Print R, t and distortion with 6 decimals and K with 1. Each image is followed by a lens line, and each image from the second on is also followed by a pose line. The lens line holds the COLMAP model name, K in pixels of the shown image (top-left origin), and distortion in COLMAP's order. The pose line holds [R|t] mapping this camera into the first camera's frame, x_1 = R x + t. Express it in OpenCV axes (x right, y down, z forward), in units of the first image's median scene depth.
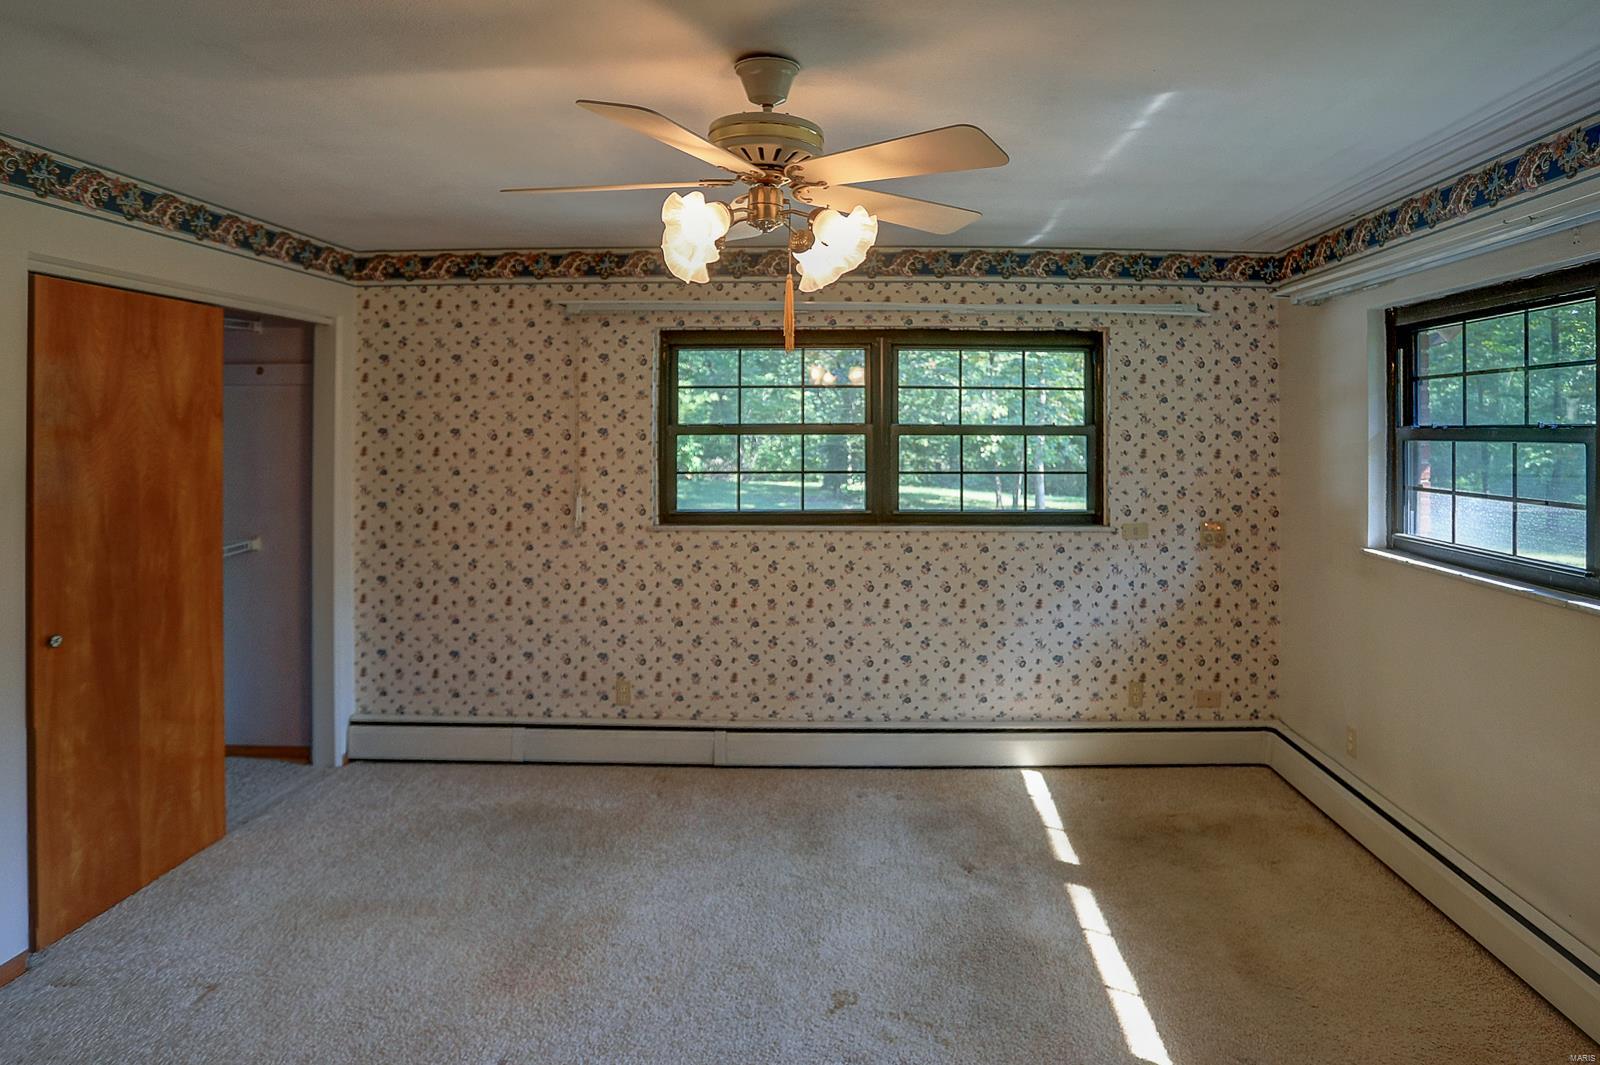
lens RADIAL K [[873.7, 0, 798.5], [0, 873.7, 505.2], [0, 0, 1]] dist [-0.090071, 0.064015]
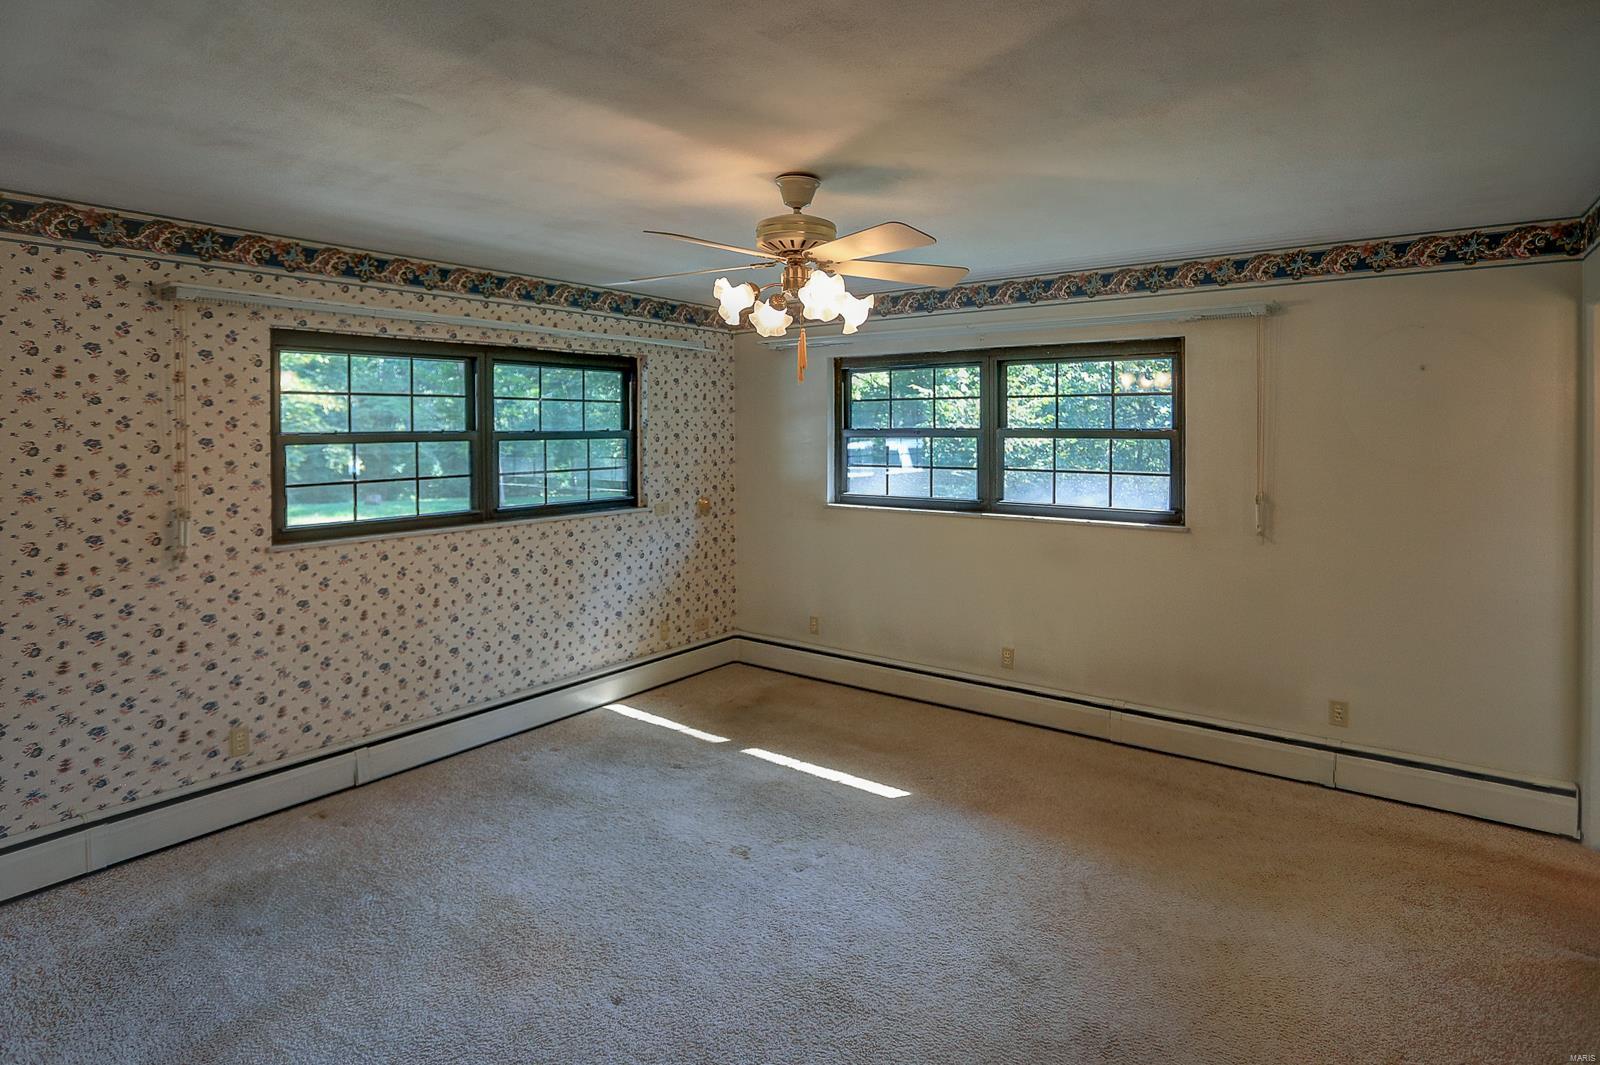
lens RADIAL K [[788.7, 0, 800.0], [0, 788.7, 532.5], [0, 0, 1]] dist [-0.001090, -0.000110]
pose [[0.627510, -0.105961, 0.771364, -0.461859], [0.070987, 0.994356, 0.078844, -0.016552], [-0.775366, 0.005281, 0.631491, 0.062395]]
